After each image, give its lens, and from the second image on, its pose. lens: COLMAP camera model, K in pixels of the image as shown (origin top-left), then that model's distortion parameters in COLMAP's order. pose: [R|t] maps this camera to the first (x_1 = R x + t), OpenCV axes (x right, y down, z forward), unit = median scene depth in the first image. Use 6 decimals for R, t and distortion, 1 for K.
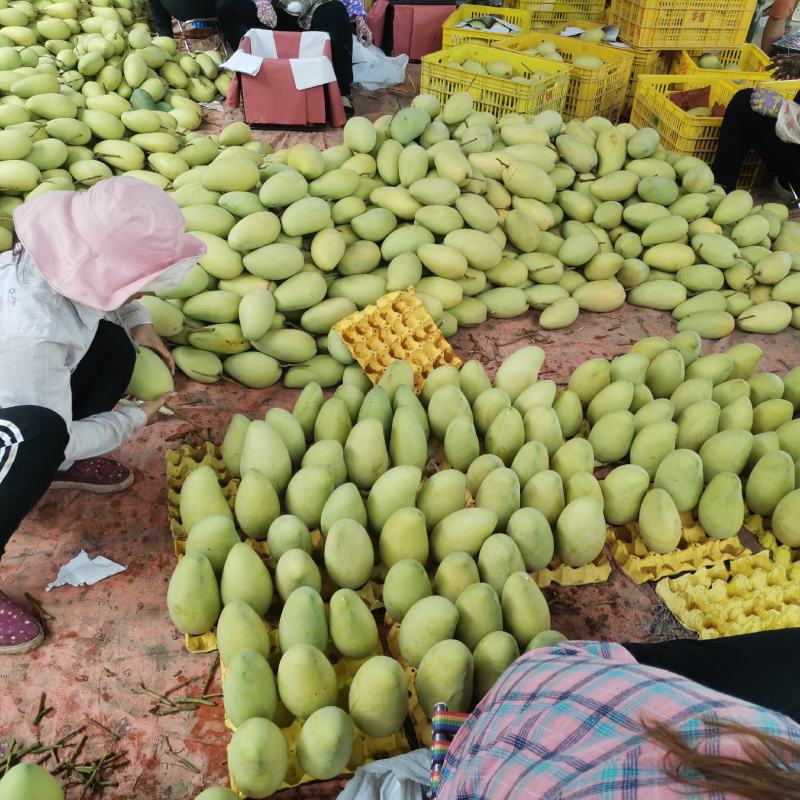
lens RADIAL K [[811.3, 0, 412.9], [0, 811.3, 399.0], [0, 0, 1]] dist [0.114899, -0.142304]
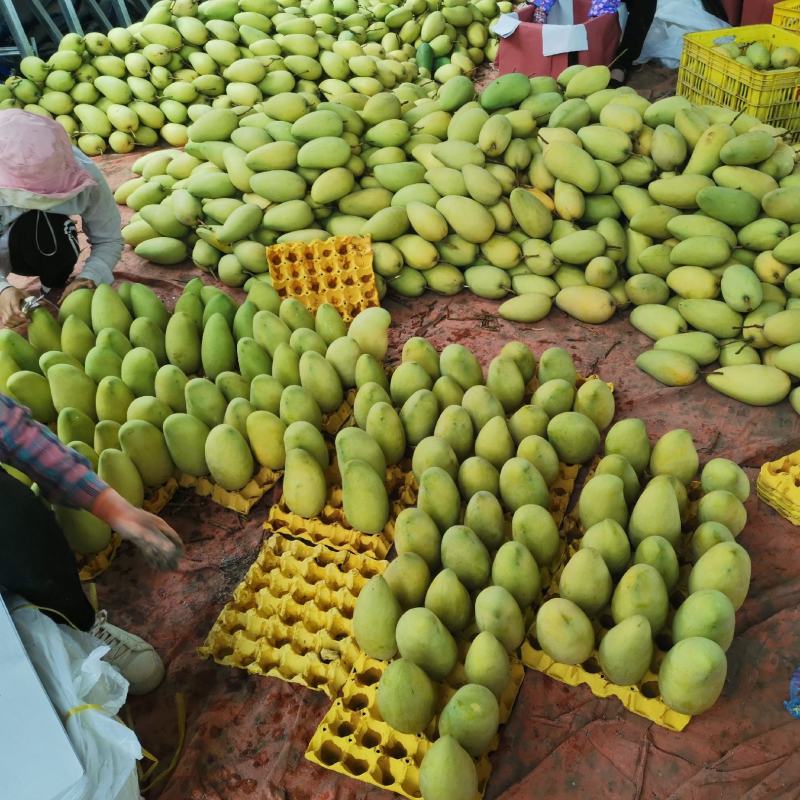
lens RADIAL K [[814.7, 0, 414.8], [0, 814.7, 400.0], [0, 0, 1]] dist [0.107464, -0.123368]
pose [[0.751136, 0.333200, -0.569887, 0.643689], [-0.322859, 0.938405, 0.123122, -0.078017], [0.575809, 0.091512, 0.812446, 0.179121]]
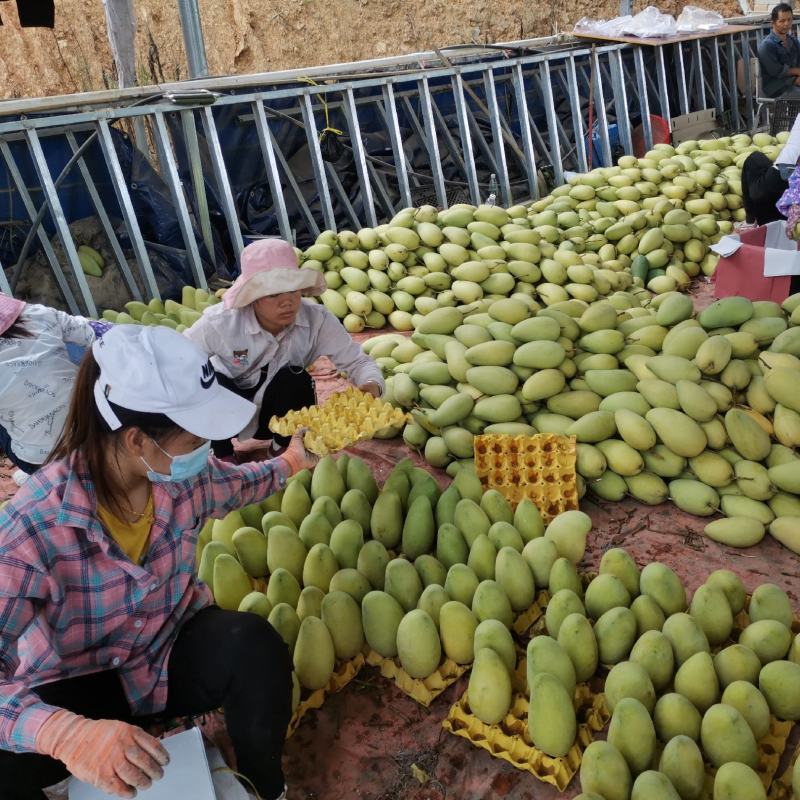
lens RADIAL K [[811.5, 0, 412.3], [0, 811.5, 400.8], [0, 0, 1]] dist [0.123130, -0.166819]
pose [[0.566211, 0.283383, -0.774015, 0.628038], [-0.430481, 0.902467, 0.015504, -0.093194], [0.702916, 0.324420, 0.632977, 0.139711]]
